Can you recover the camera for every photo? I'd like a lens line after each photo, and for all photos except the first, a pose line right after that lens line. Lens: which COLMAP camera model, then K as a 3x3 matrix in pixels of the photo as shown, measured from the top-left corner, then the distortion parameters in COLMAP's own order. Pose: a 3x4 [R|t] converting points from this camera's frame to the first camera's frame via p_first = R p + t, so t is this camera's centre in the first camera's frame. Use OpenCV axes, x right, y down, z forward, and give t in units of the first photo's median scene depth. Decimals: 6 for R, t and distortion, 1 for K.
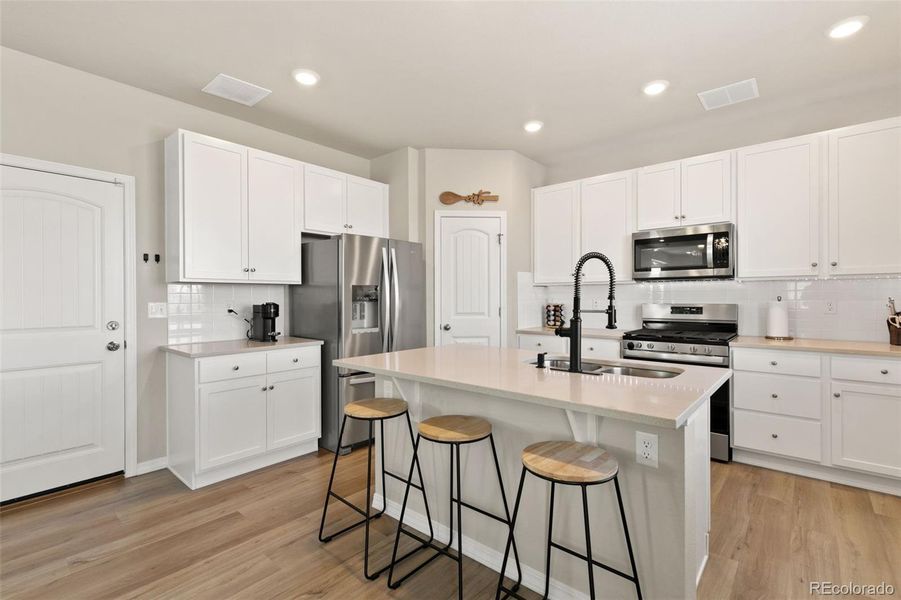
lens RADIAL K [[413.3, 0, 454.5], [0, 413.3, 297.8], [0, 0, 1]] dist [0.008536, -0.002180]
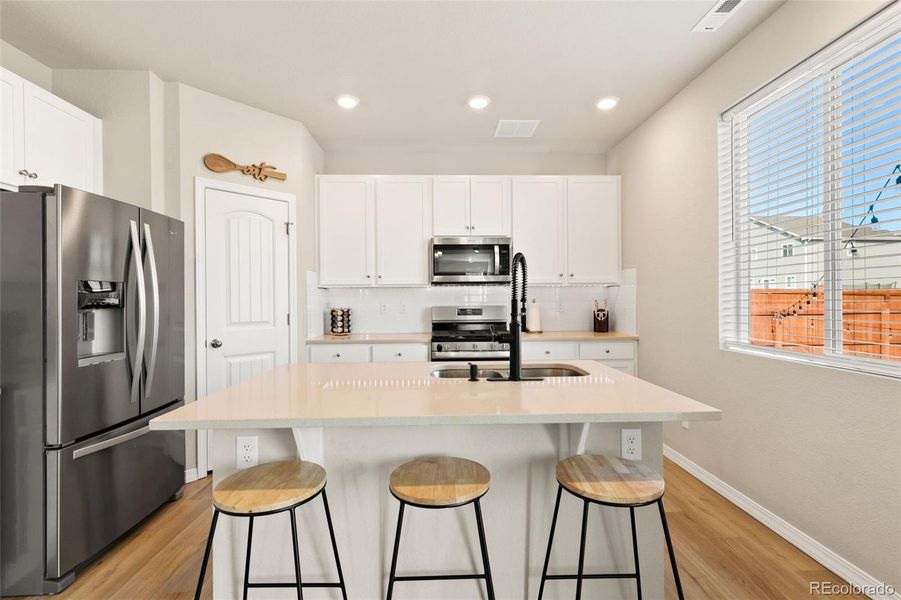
lens RADIAL K [[413.3, 0, 452.0], [0, 413.3, 302.4], [0, 0, 1]] dist [0.008536, -0.002180]
pose [[0.735552, -0.007149, 0.677430, -0.252244], [0.006211, 0.999973, 0.003809, 0.000318], [-0.677439, 0.001406, 0.735577, 0.238019]]
